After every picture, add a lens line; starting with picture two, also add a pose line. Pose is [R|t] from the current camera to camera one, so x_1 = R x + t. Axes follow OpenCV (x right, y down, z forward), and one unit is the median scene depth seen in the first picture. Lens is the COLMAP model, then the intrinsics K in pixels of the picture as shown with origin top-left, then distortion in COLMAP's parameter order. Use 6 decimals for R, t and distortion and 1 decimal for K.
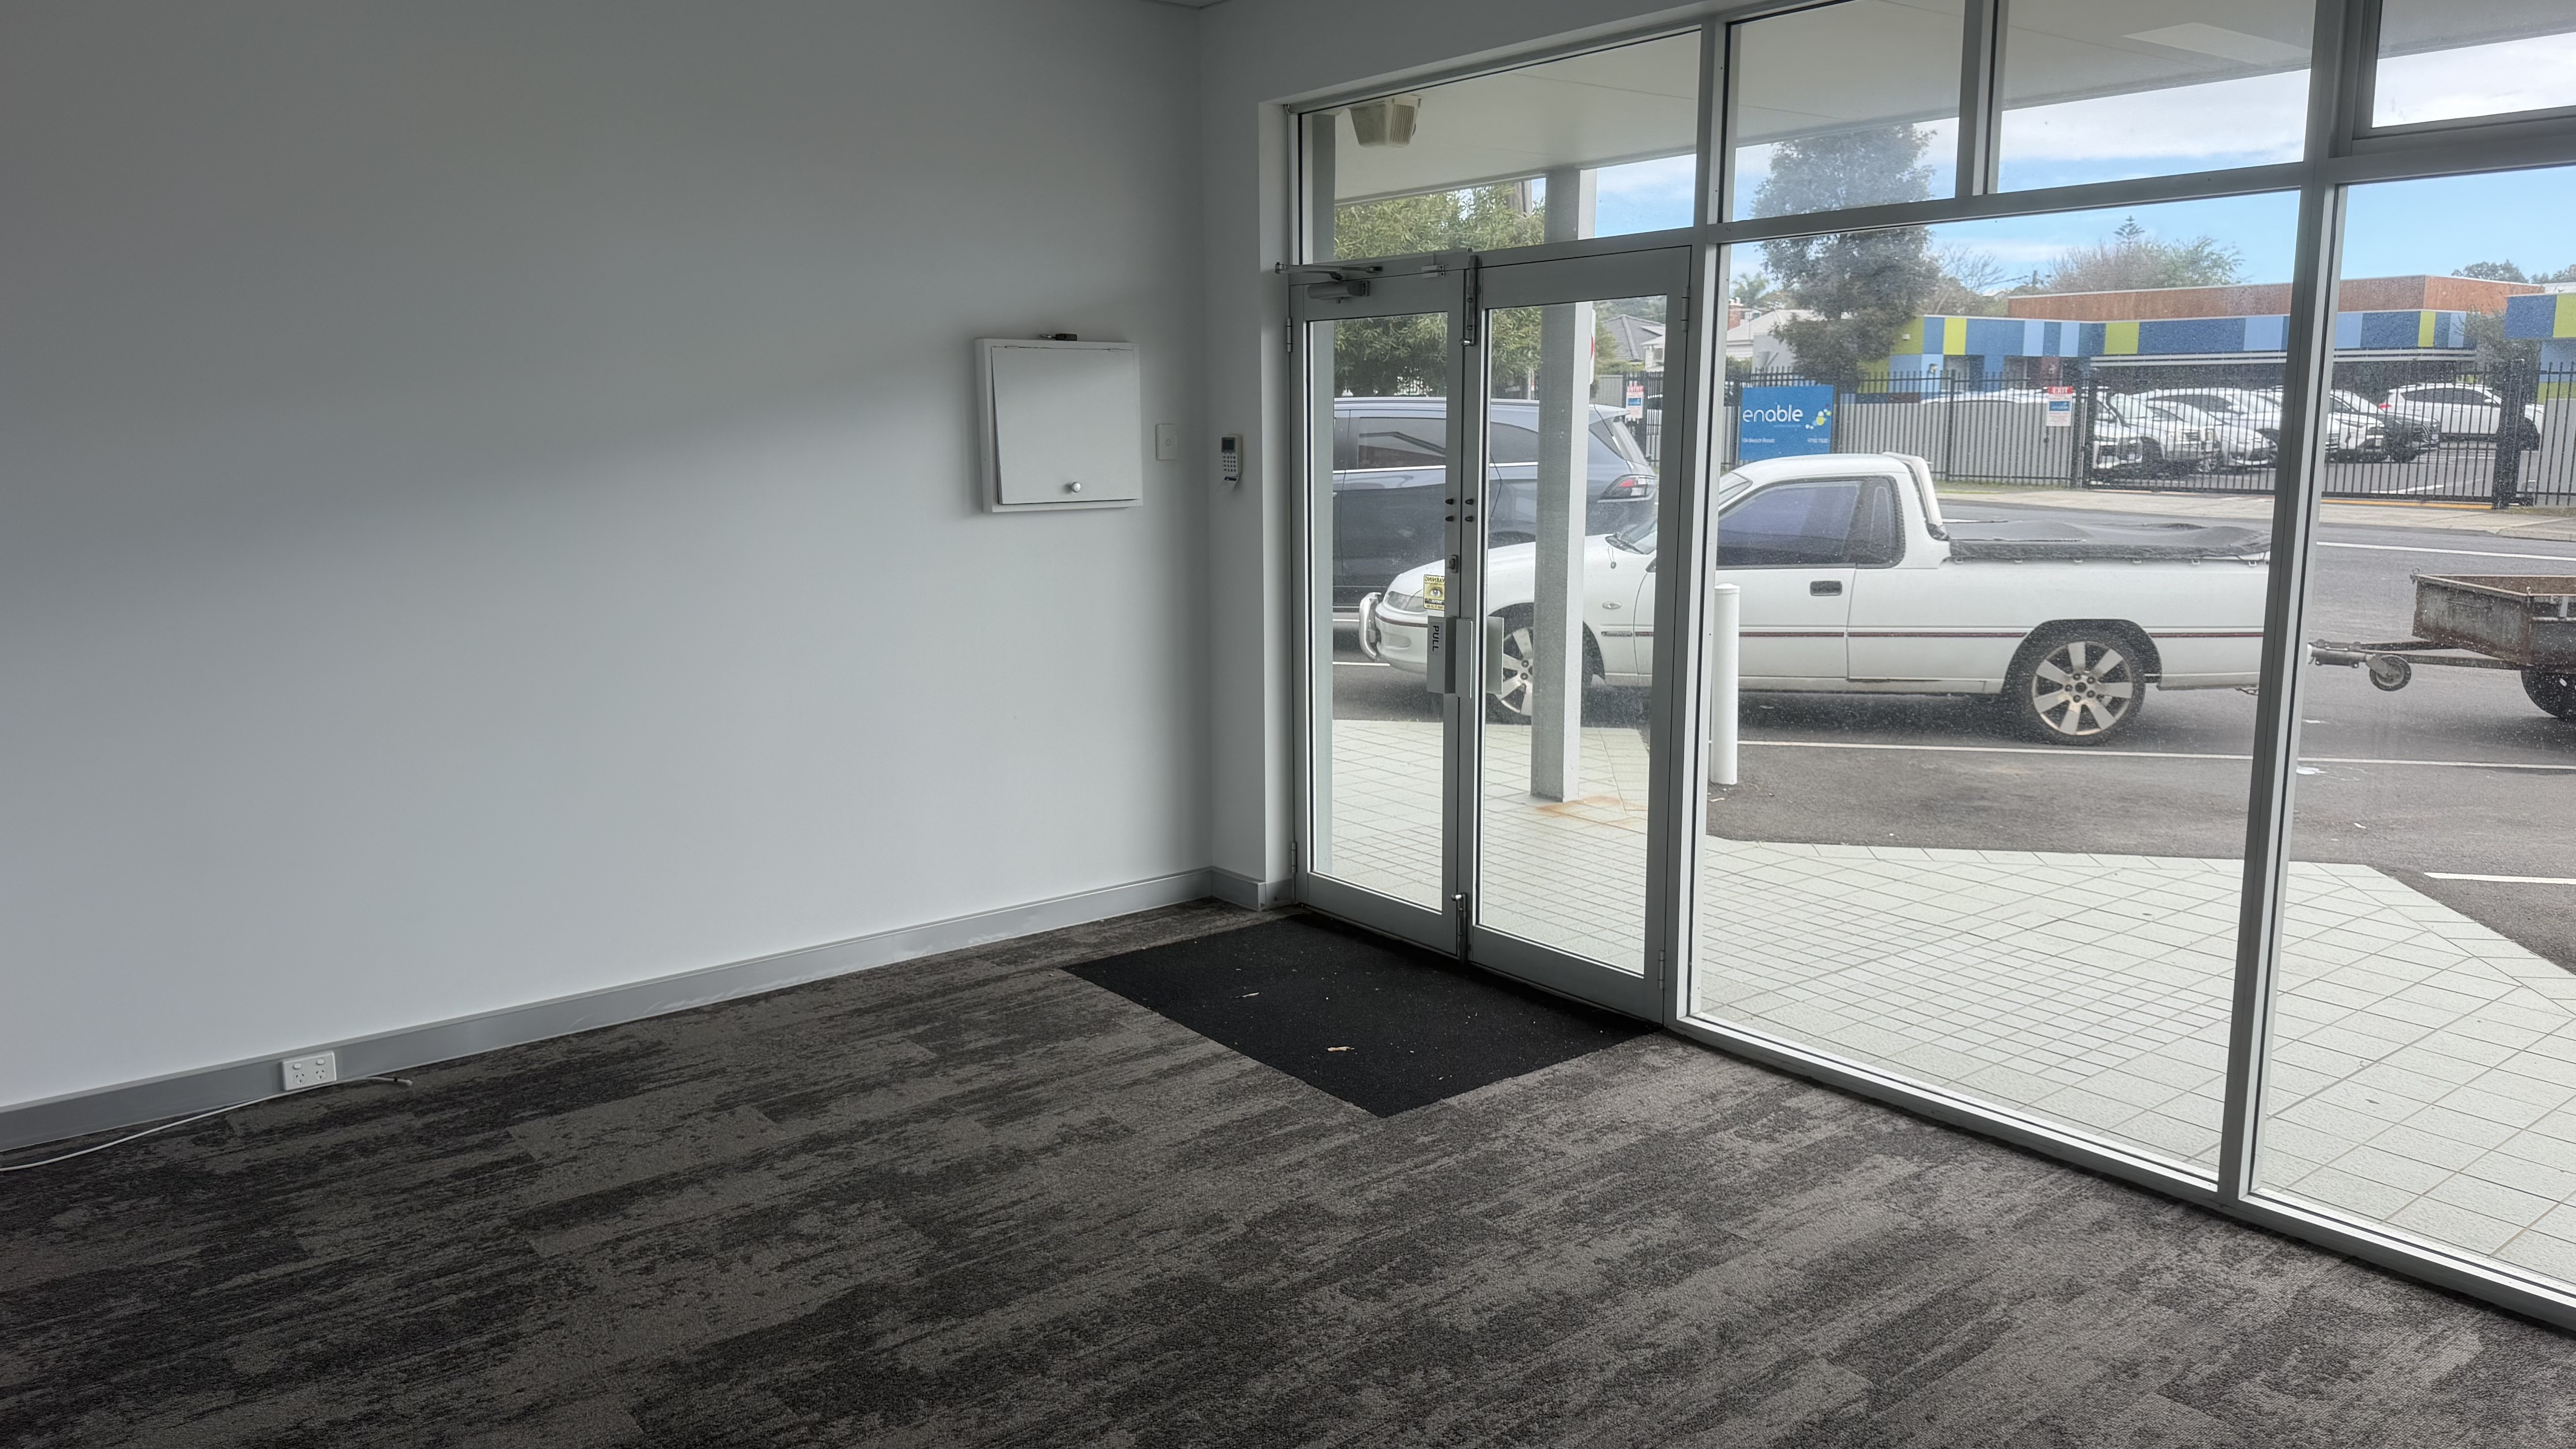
lens RADIAL K [[1788.2, 0, 1276.7], [0, 1788.2, 724.6], [0, 0, 1]] dist [0.090097, -0.148949]
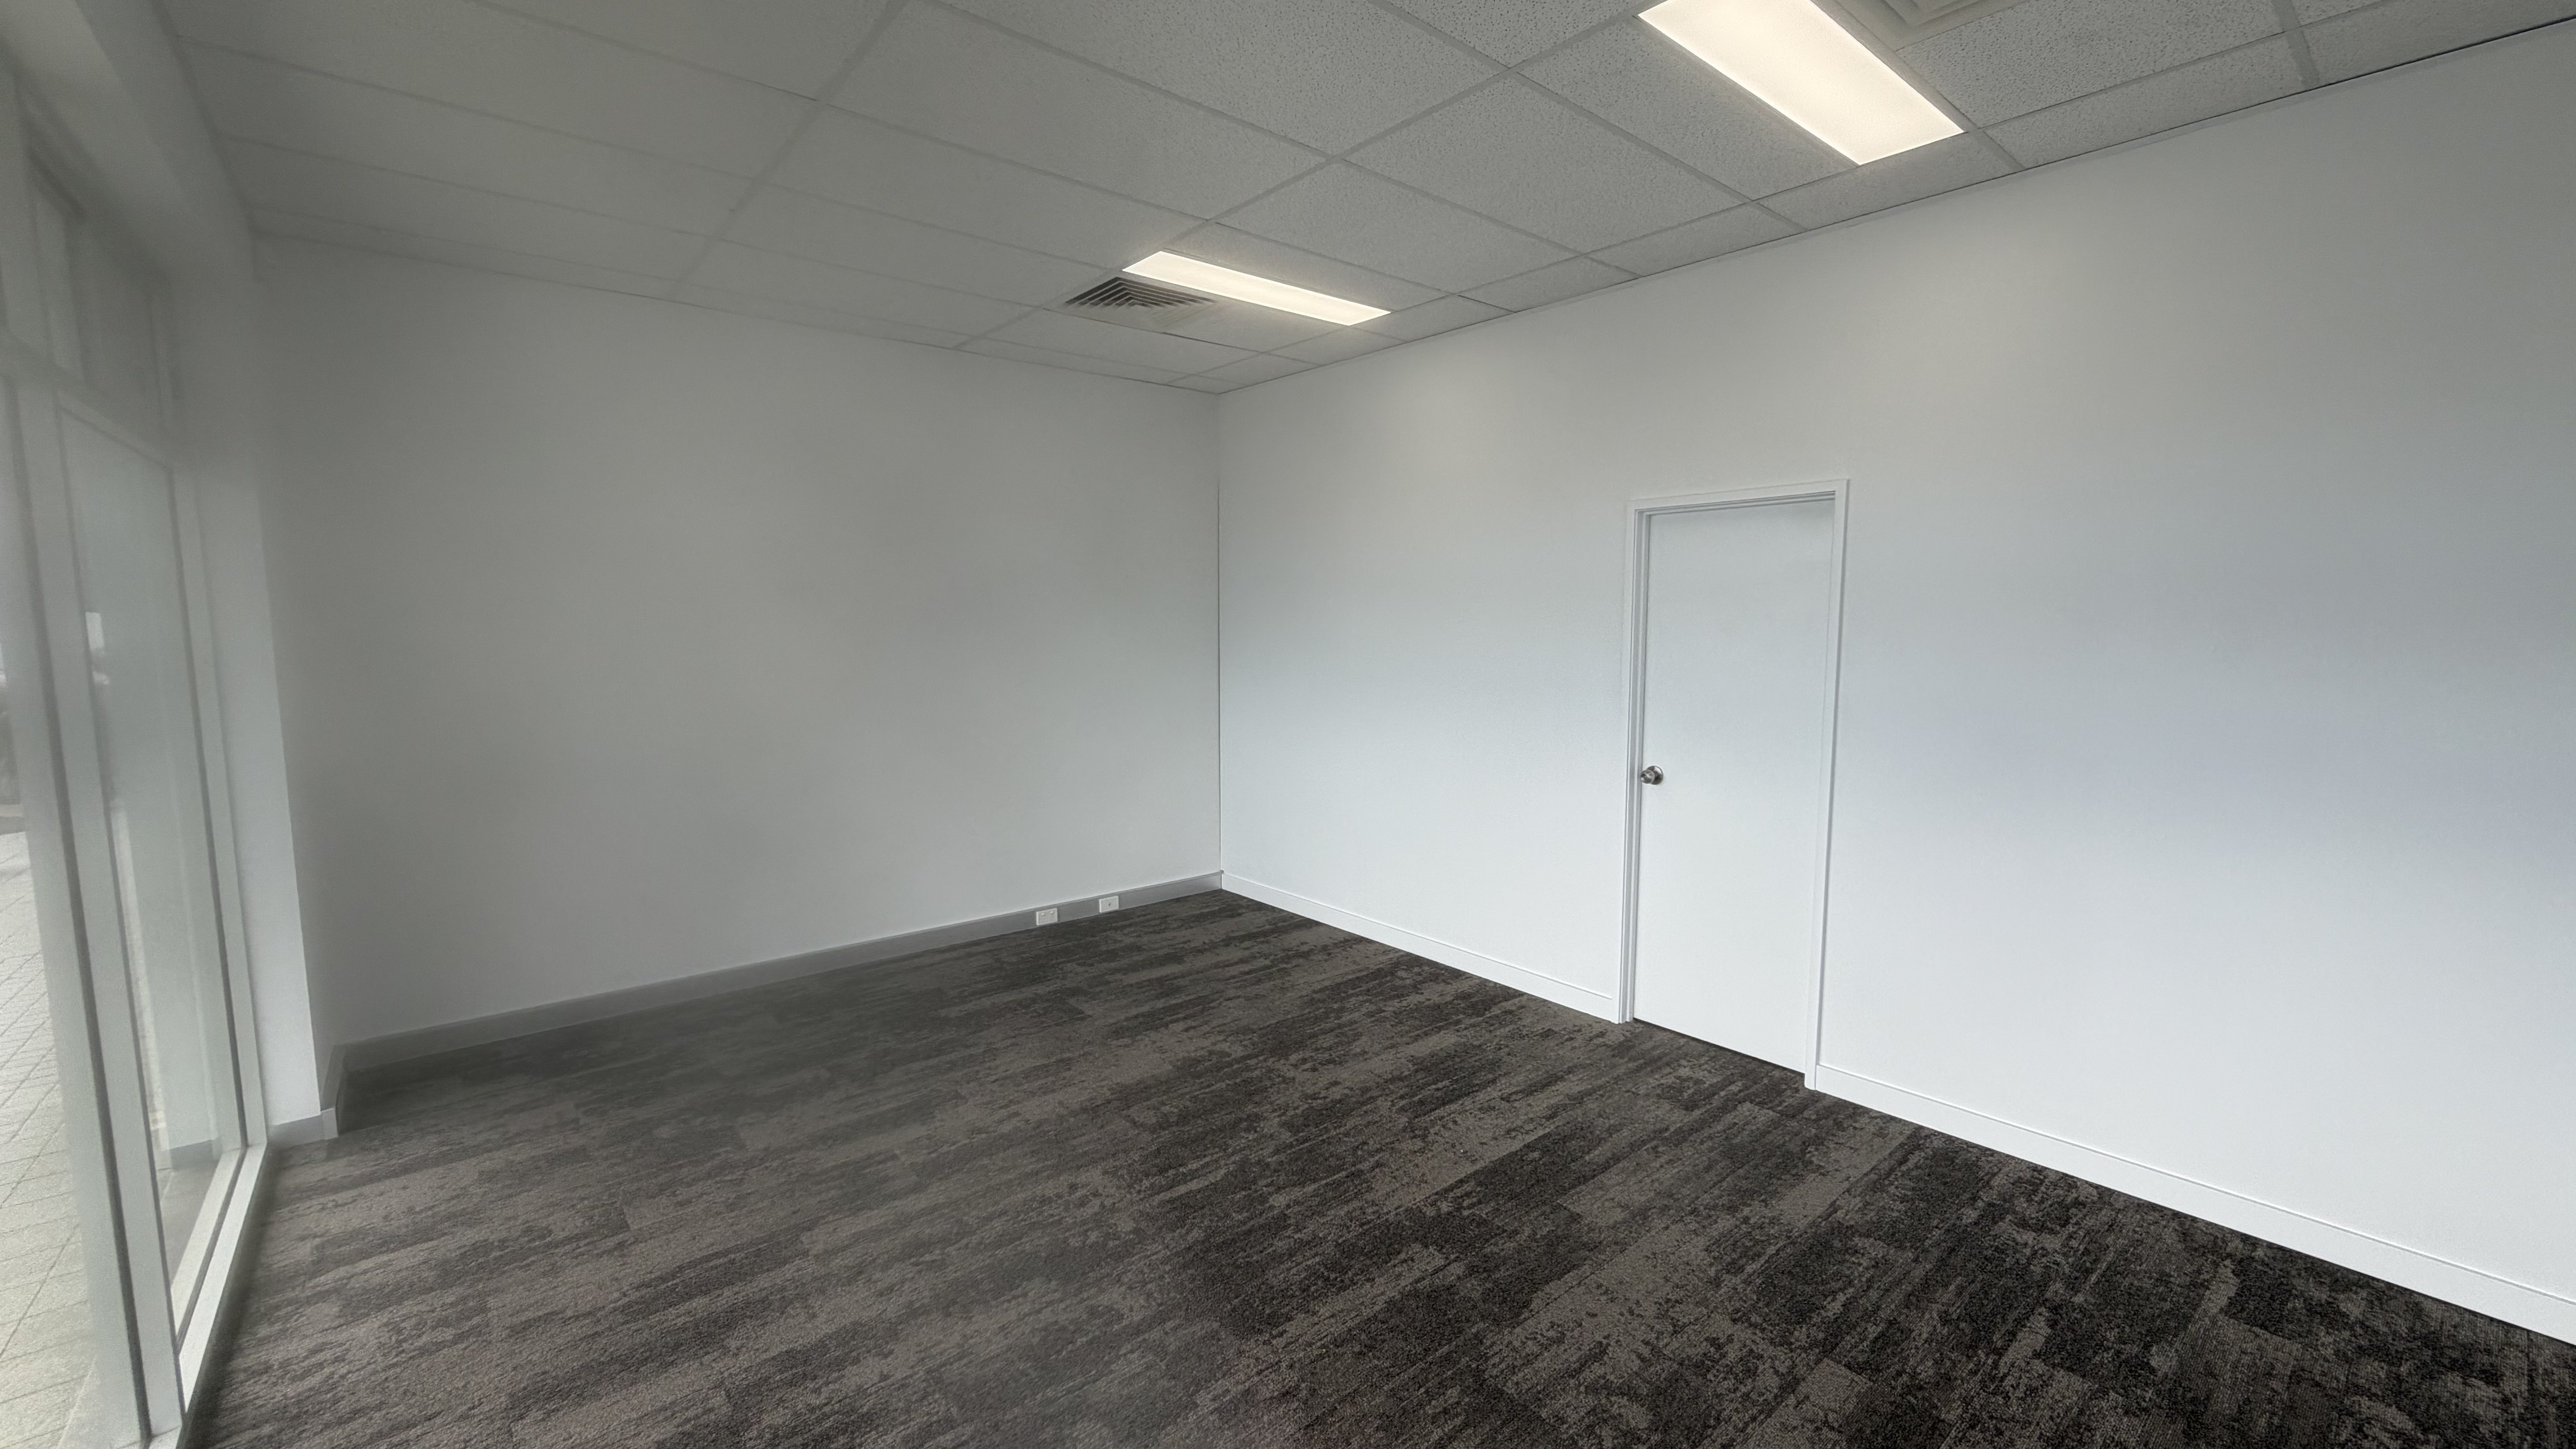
lens RADIAL K [[1019.9, 0, 1288.0], [0, 1019.9, 724.5], [0, 0, 1]] dist [0.000106, -0.000006]
pose [[-0.999308, 0.010936, -0.035559, -0.058136], [0.000665, 0.960921, 0.276822, -0.276255], [0.037197, 0.276607, -0.960263, 1.594319]]
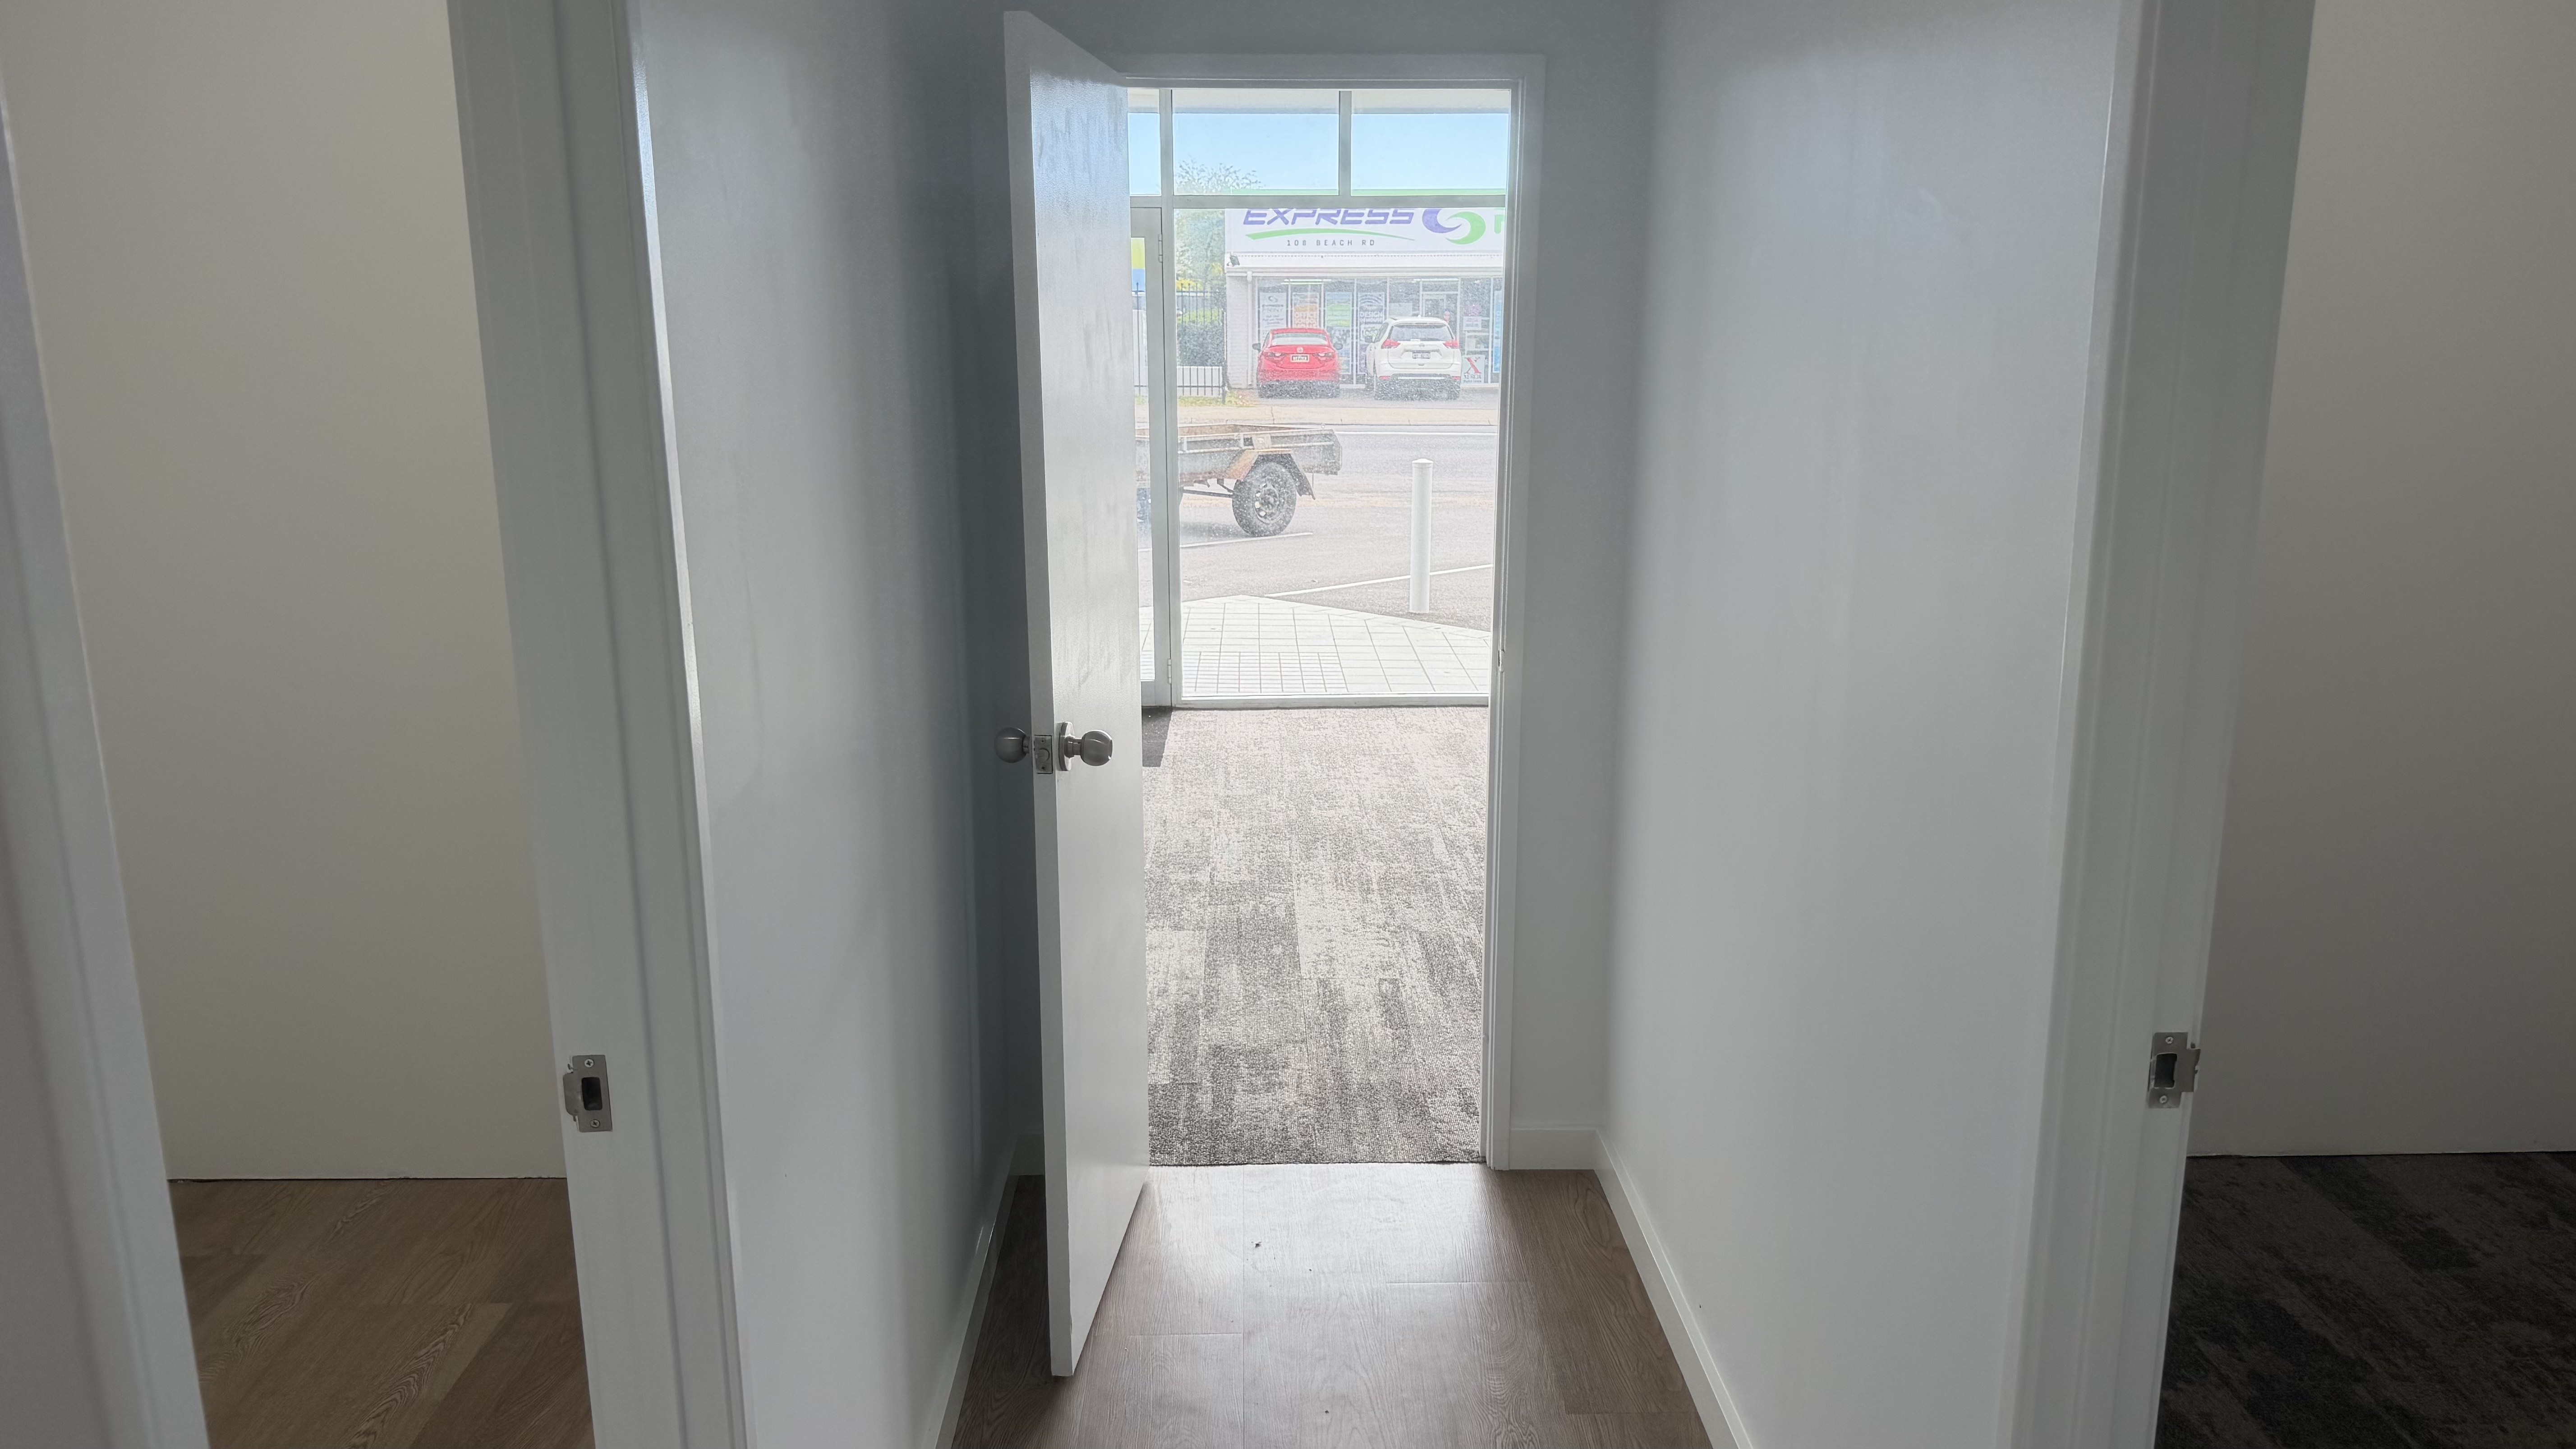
lens RADIAL K [[1788.2, 0, 1276.7], [0, 1788.2, 724.6], [0, 0, 1]] dist [0.090097, -0.148949]
pose [[0.601311, -0.174978, 0.779620, -1.397284], [0.139928, 0.983709, 0.112859, 0.022349], [-0.786667, 0.041228, 0.615999, -0.074161]]
